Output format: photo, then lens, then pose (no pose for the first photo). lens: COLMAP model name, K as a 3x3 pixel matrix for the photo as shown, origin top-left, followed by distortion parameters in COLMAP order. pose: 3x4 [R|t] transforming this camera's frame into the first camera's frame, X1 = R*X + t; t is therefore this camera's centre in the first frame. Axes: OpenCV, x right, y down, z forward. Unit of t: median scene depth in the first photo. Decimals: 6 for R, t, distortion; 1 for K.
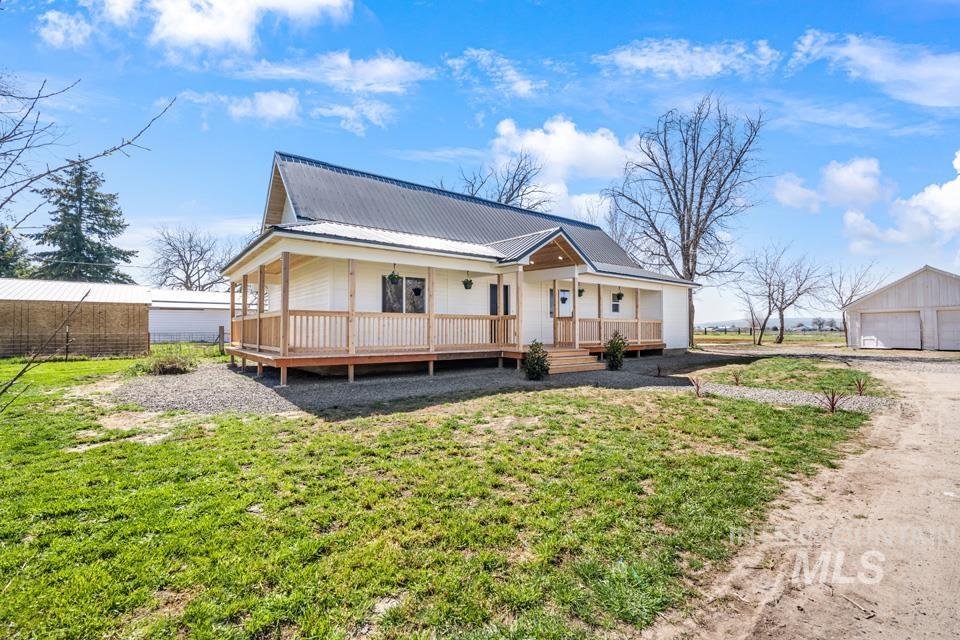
lens RADIAL K [[424.2, 0, 482.8], [0, 424.2, 321.7], [0, 0, 1]] dist [0.002102, 0.000497]
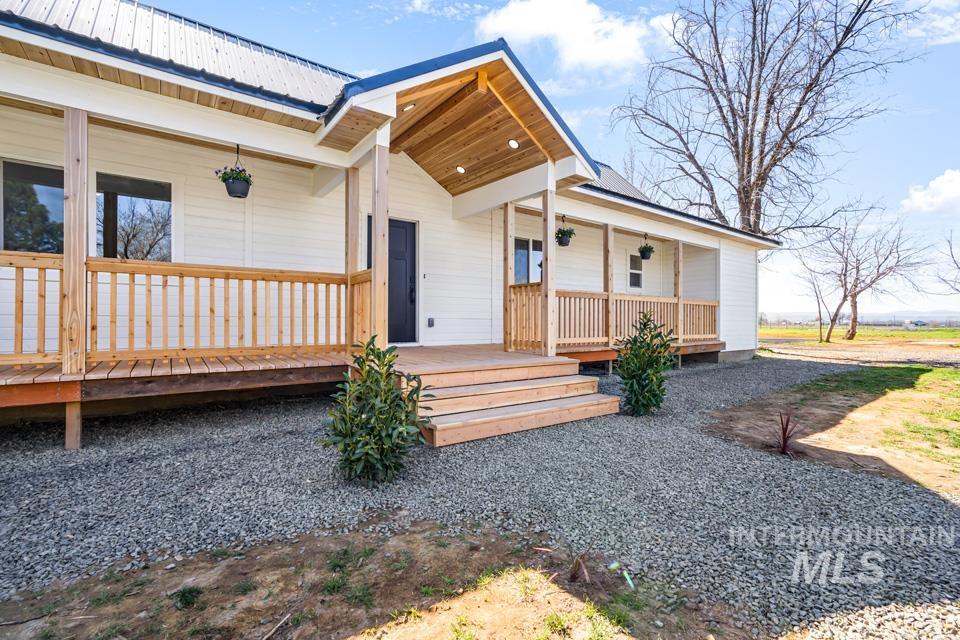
lens RADIAL K [[424.2, 0, 482.8], [0, 424.2, 321.7], [0, 0, 1]] dist [0.002102, 0.000497]
pose [[0.999728, 0.004783, -0.022823, 0.159796], [-0.004366, 0.999823, 0.018280, 0.020339], [0.022906, -0.018176, 0.999572, 0.561454]]
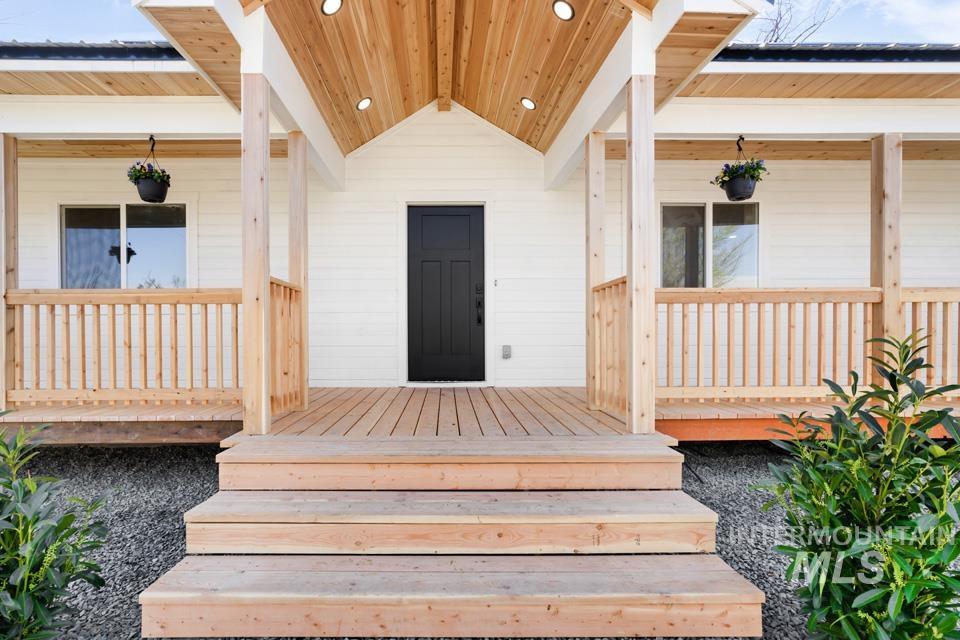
lens RADIAL K [[449.3, 0, 459.6], [0, 449.3, 339.5], [0, 0, 1]] dist [-0.002118, -0.008314]
pose [[0.798447, 0.001260, -0.602063, 0.274872], [0.013913, 0.999692, 0.020543, 0.013508], [0.601904, -0.024779, 0.798184, 0.766655]]
